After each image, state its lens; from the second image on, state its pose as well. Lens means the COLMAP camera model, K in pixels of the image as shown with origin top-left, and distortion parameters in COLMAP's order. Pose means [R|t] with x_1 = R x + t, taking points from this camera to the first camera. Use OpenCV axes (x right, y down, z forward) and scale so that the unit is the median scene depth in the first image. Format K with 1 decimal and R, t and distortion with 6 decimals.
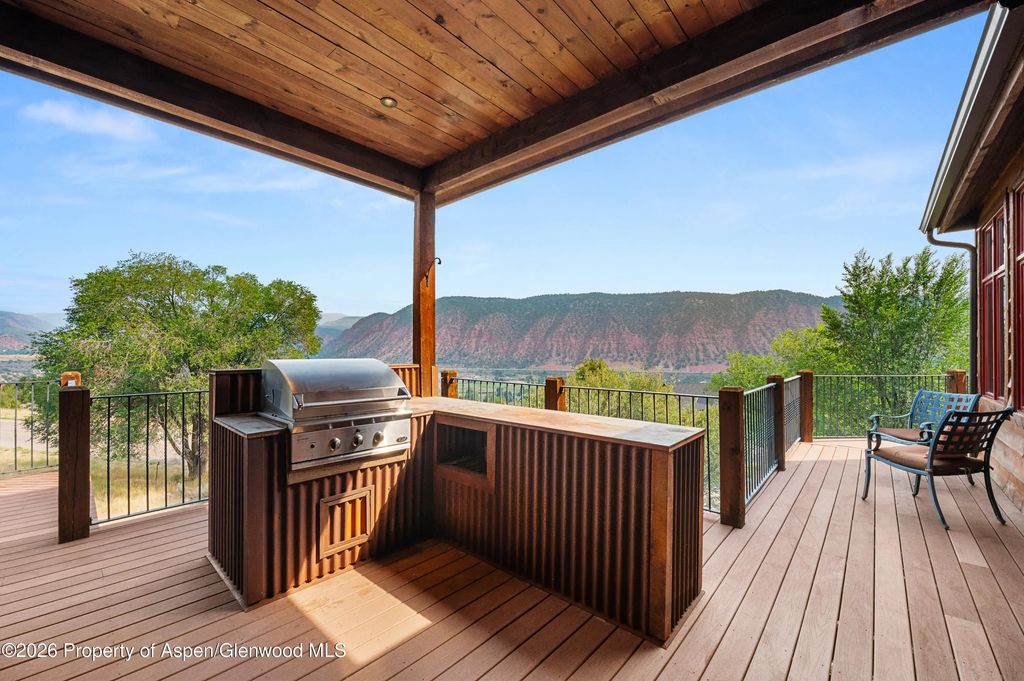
lens RADIAL K [[412.4, 0, 514.1], [0, 412.4, 349.1], [0, 0, 1]] dist [-0.005690, -0.000097]
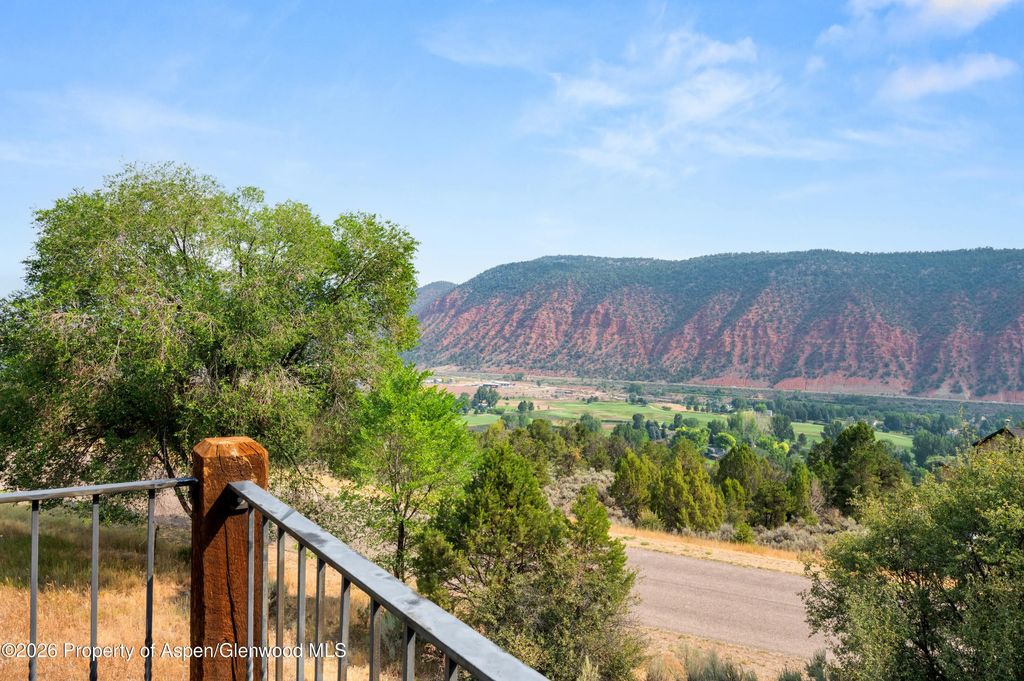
lens RADIAL K [[694.8, 0, 515.5], [0, 694.8, 373.2], [0, 0, 1]] dist [0.003138, -0.002477]
pose [[0.979356, 0.039648, -0.198216, -0.187181], [-0.031791, 0.998584, 0.042662, -0.000230], [0.199627, -0.035480, 0.979229, 0.145391]]
